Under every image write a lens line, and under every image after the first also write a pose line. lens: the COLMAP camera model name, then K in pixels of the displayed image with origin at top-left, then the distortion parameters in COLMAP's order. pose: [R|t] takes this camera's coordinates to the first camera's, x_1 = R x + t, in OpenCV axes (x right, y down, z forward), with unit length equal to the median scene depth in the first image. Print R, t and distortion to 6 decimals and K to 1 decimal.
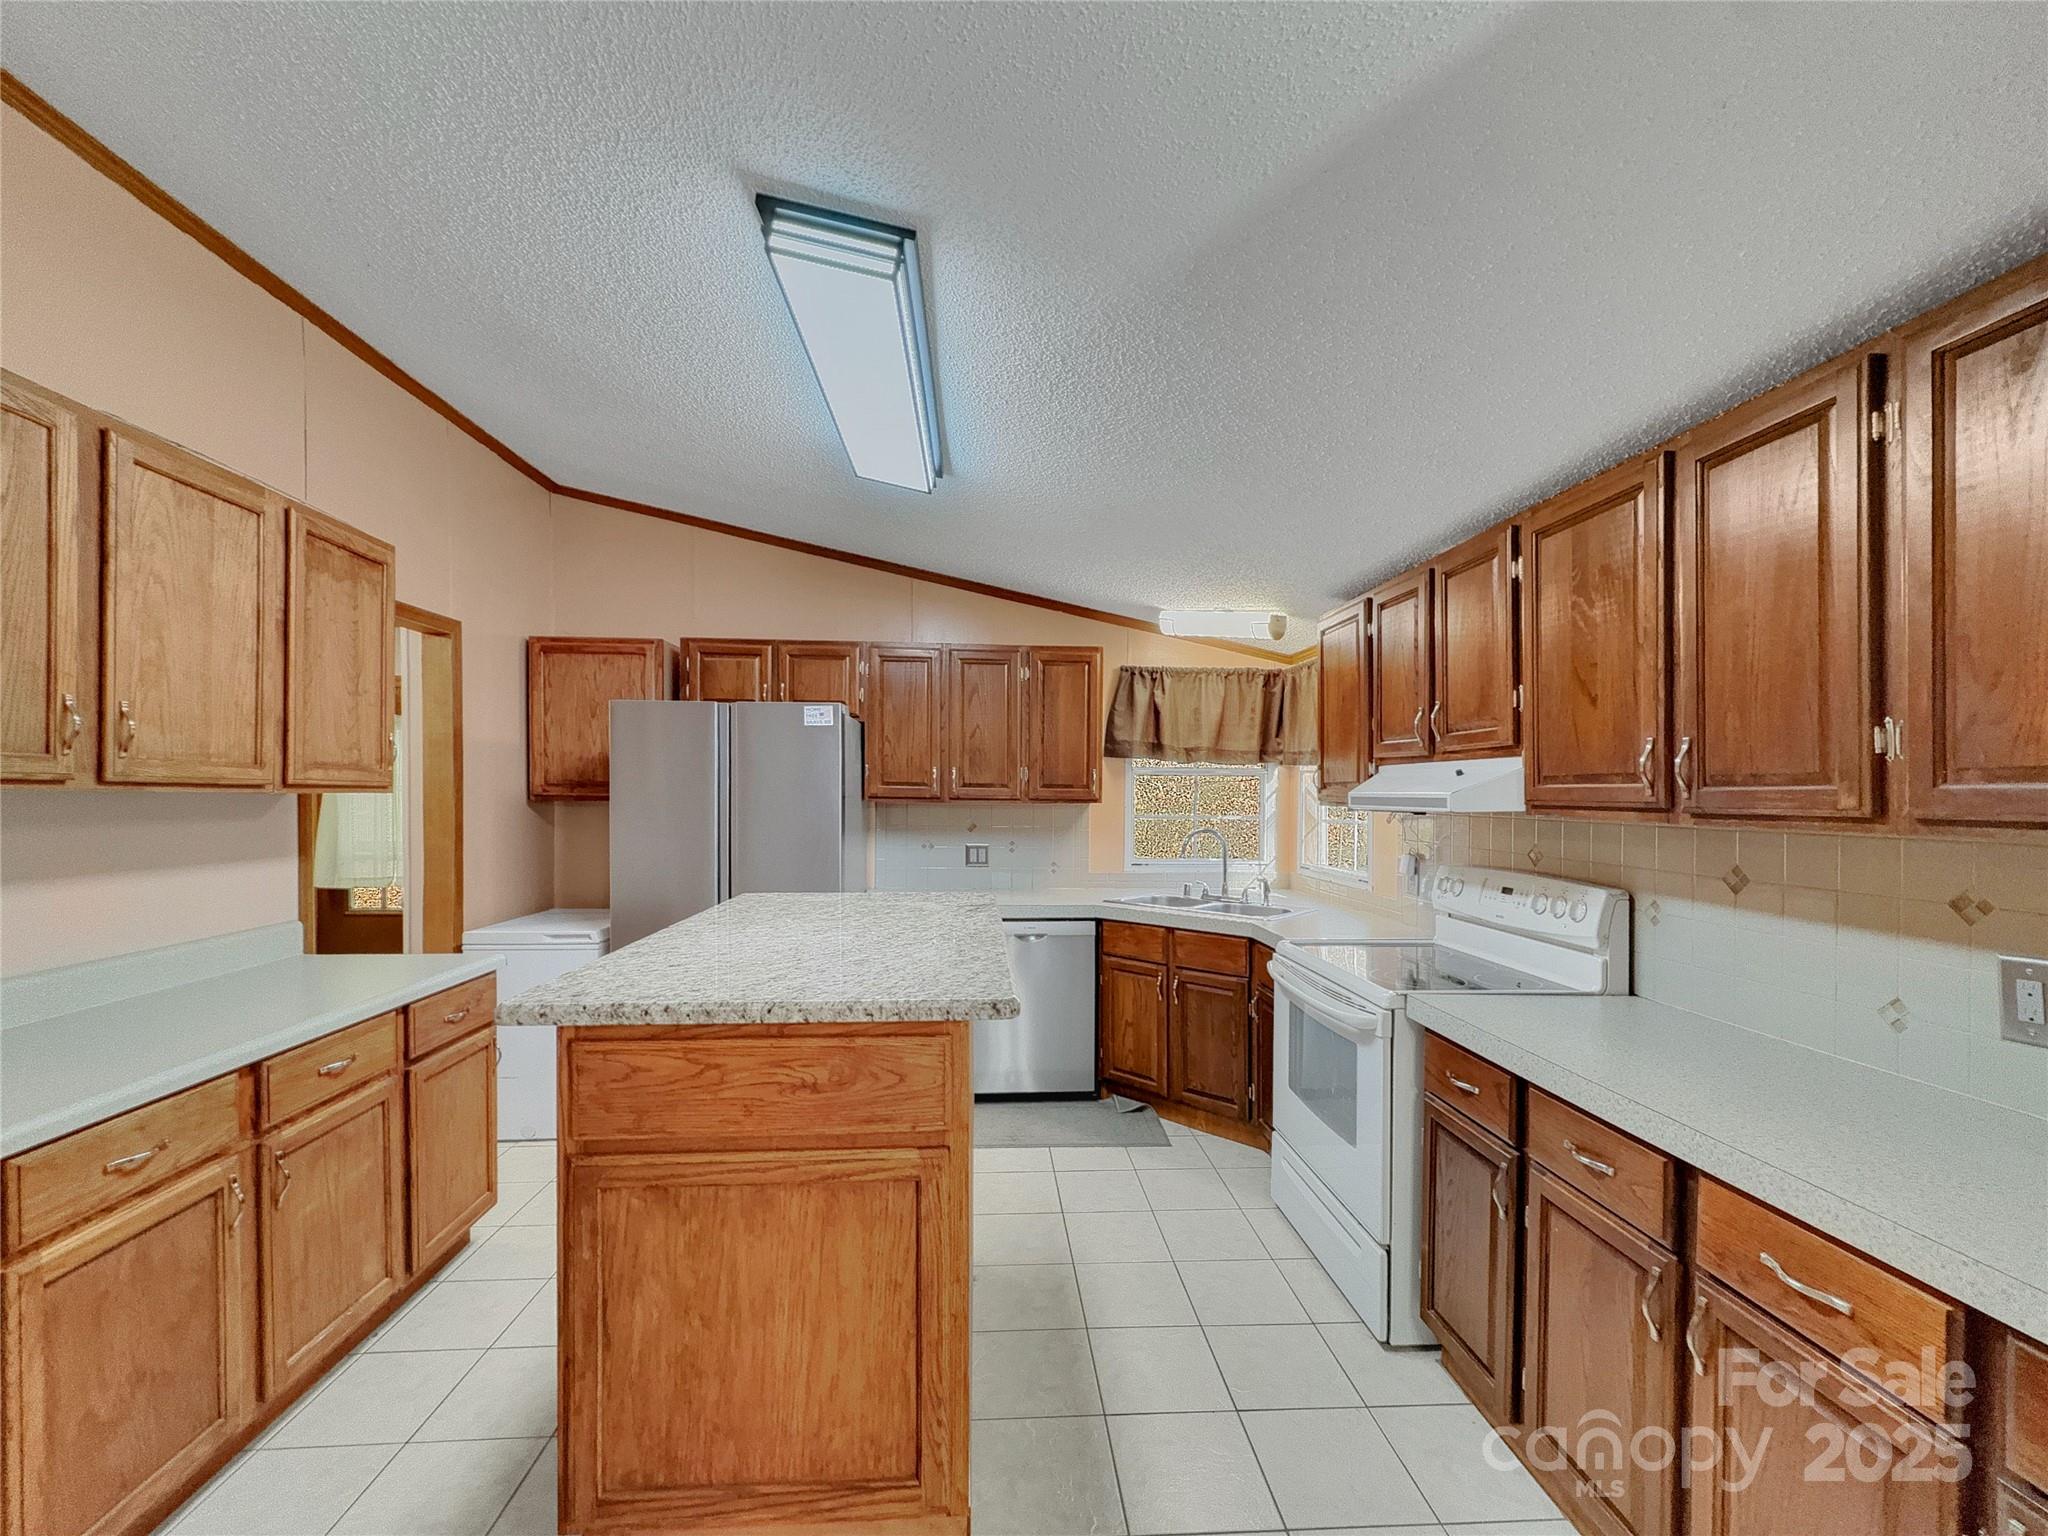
lens RADIAL K [[818.7, 0, 1015.6], [0, 818.7, 803.2], [0, 0, 1]] dist [-0.002370, -0.001009]
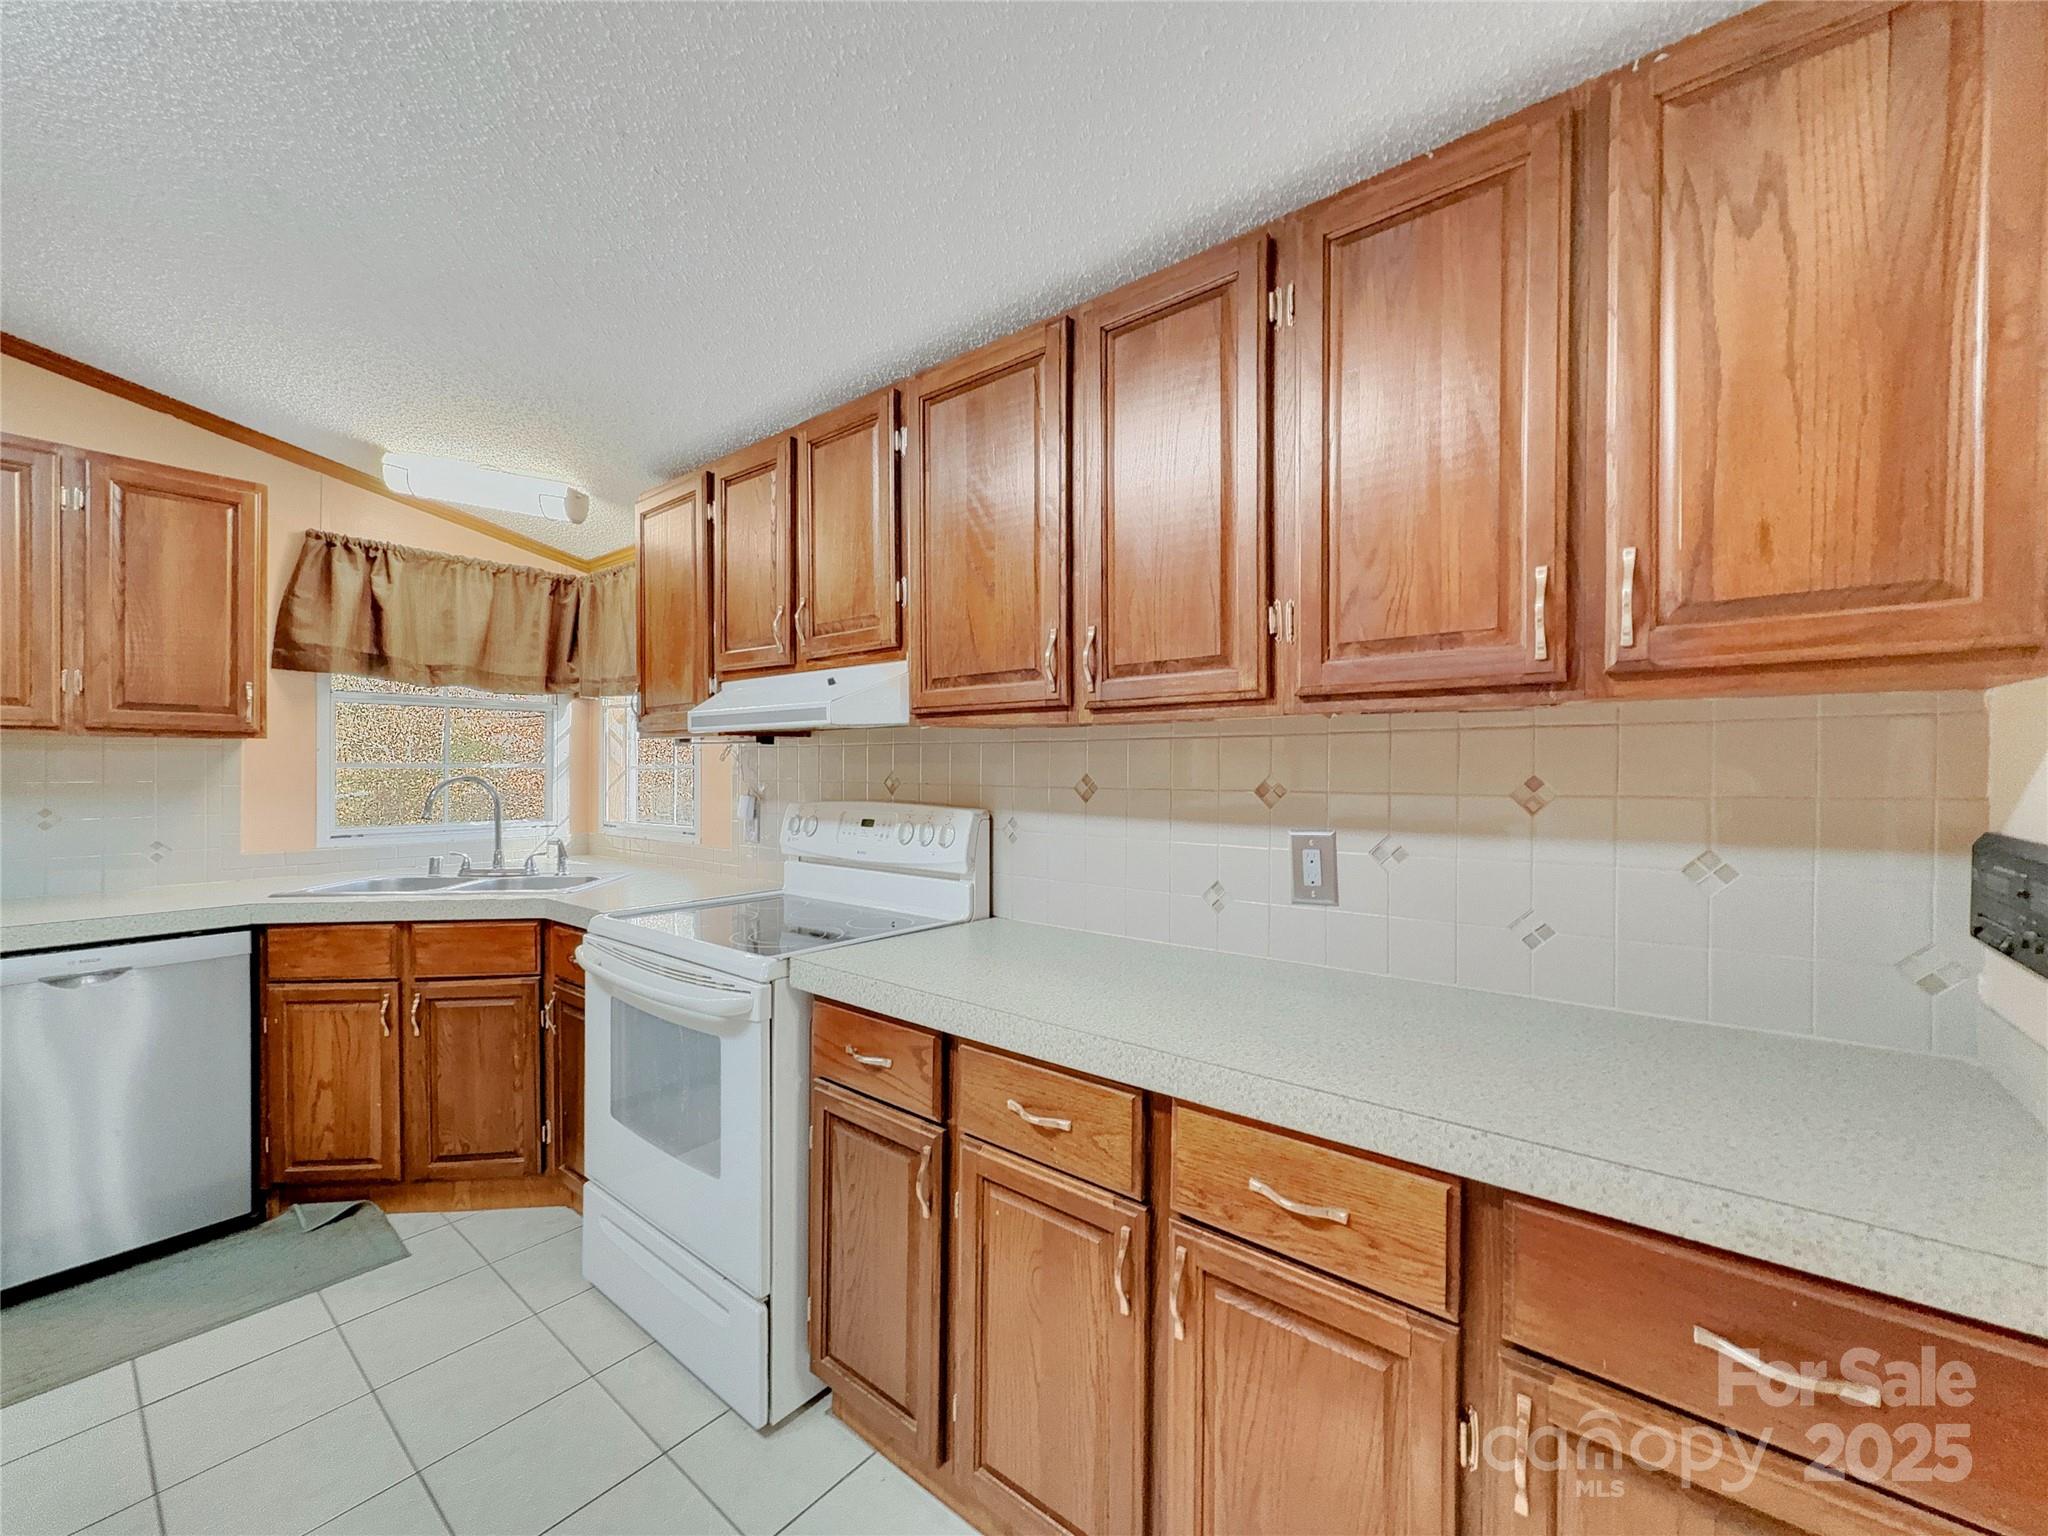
lens RADIAL K [[818.7, 0, 1041.0], [0, 818.7, 766.6], [0, 0, 1]] dist [-0.002370, -0.001009]
pose [[0.660691, -0.005207, 0.750640, 0.053148], [0.010553, 0.999942, -0.002352, 0.052260], [-0.750584, 0.009475, 0.660707, 0.276555]]
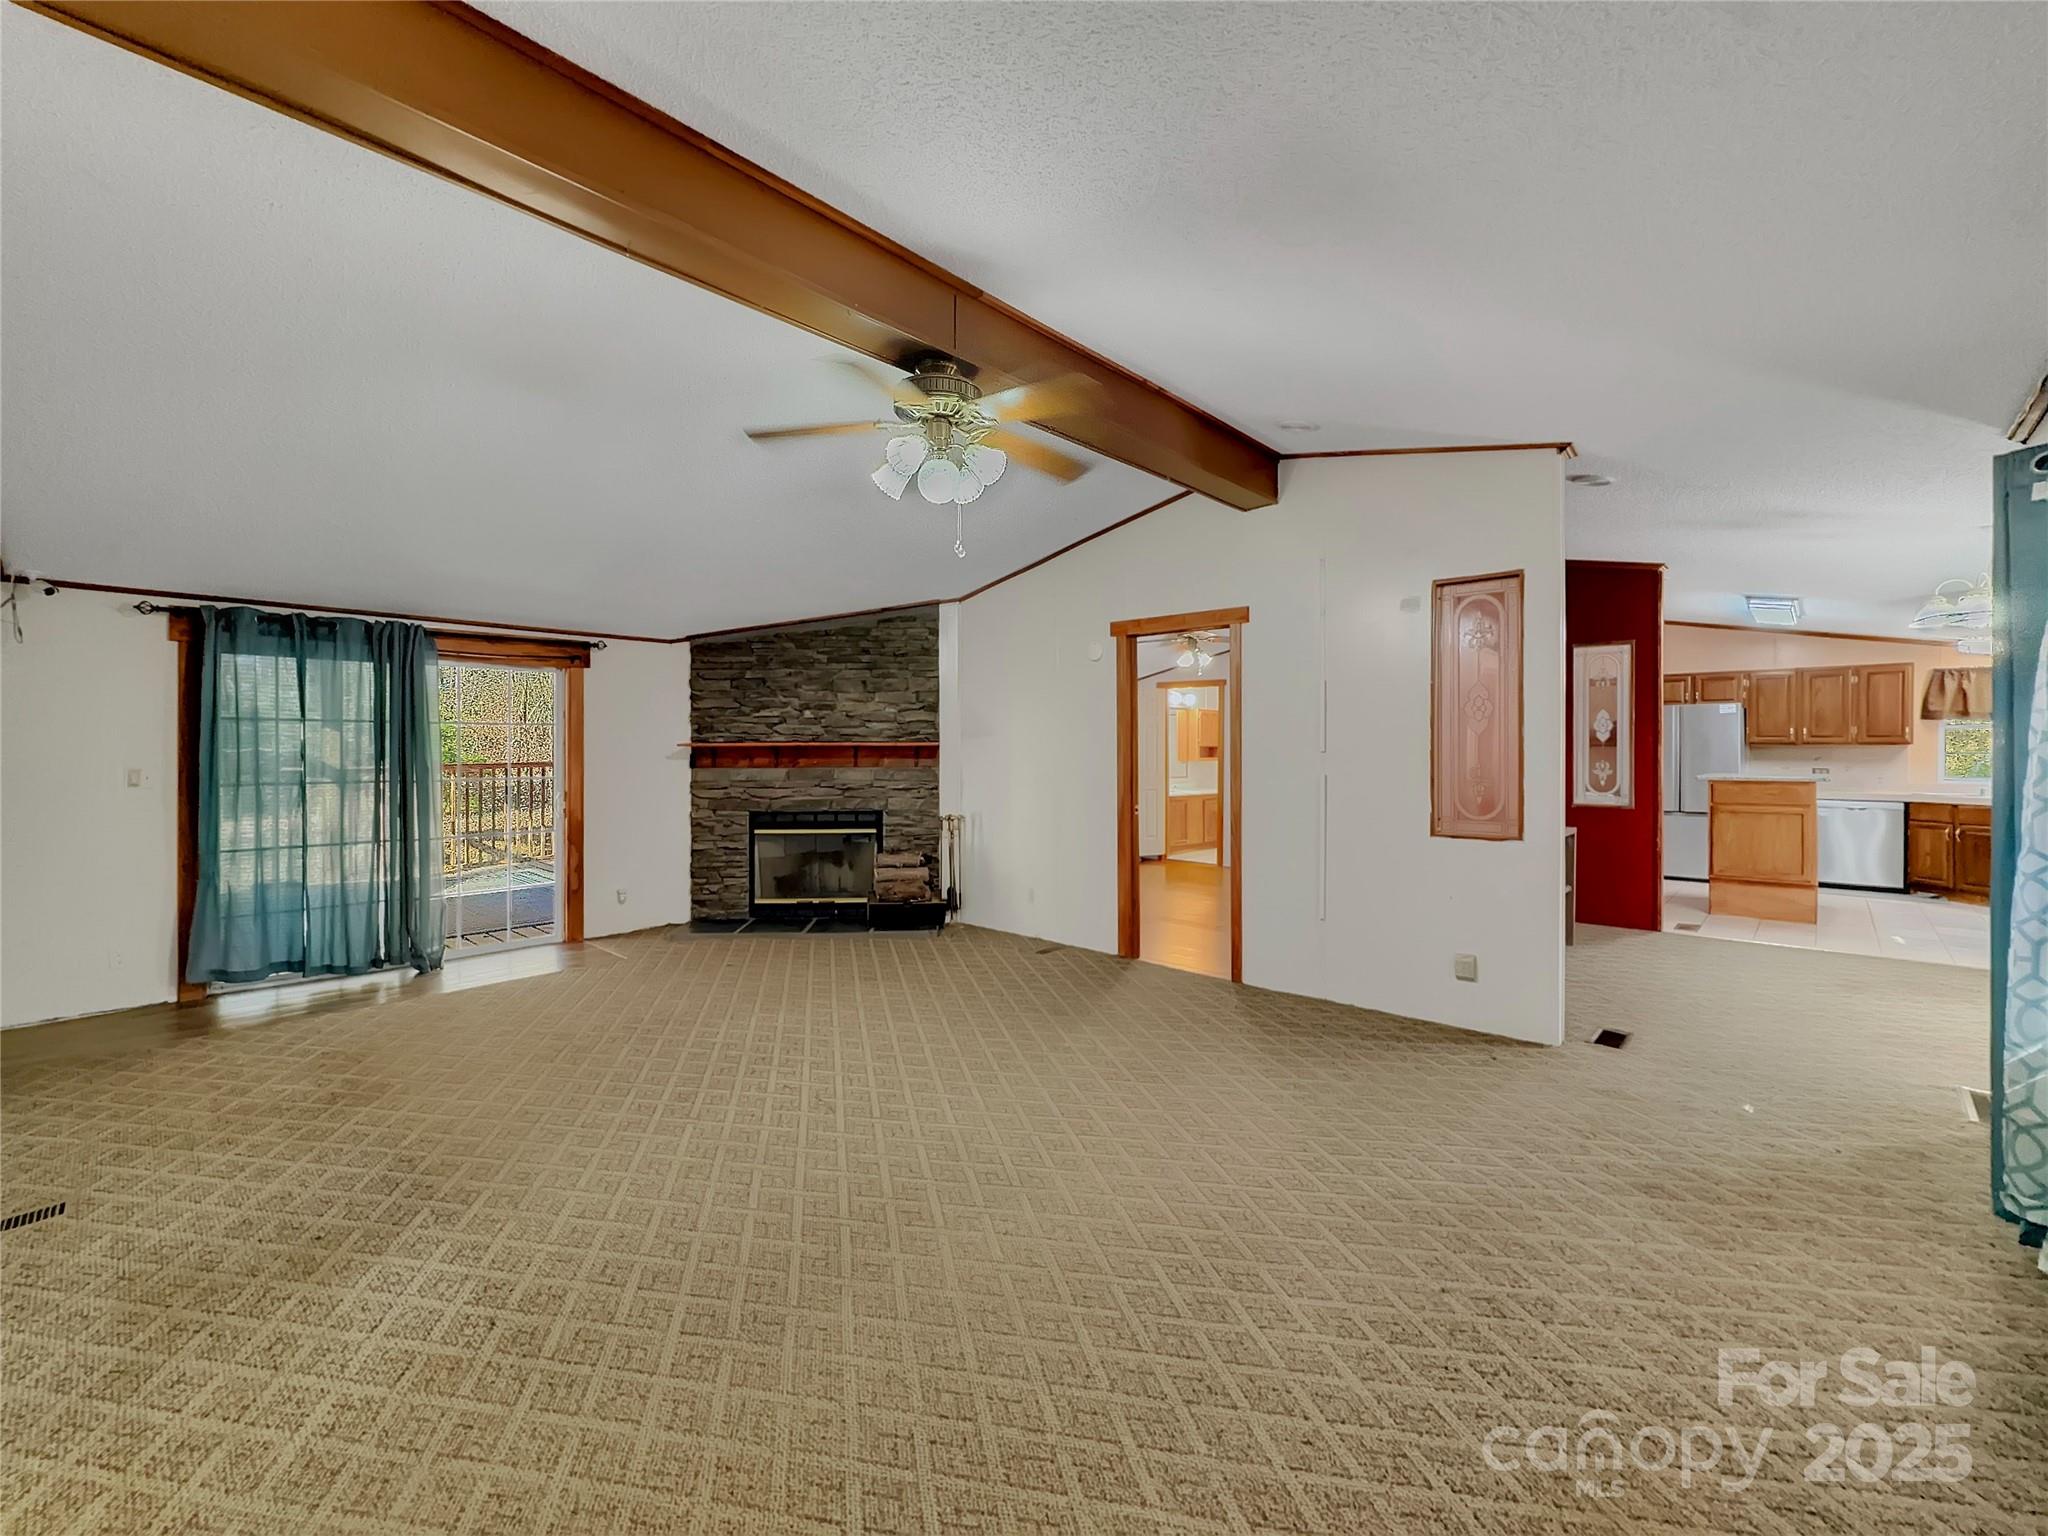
lens RADIAL K [[818.7, 0, 979.9], [0, 818.7, 761.5], [0, 0, 1]] dist [-0.002370, -0.001009]
pose [[0.656292, 0.000931, -0.754506, 0.200413], [-0.001435, 0.999999, -0.000014, 0.078328], [0.754505, 0.001092, 0.656293, -3.448148]]
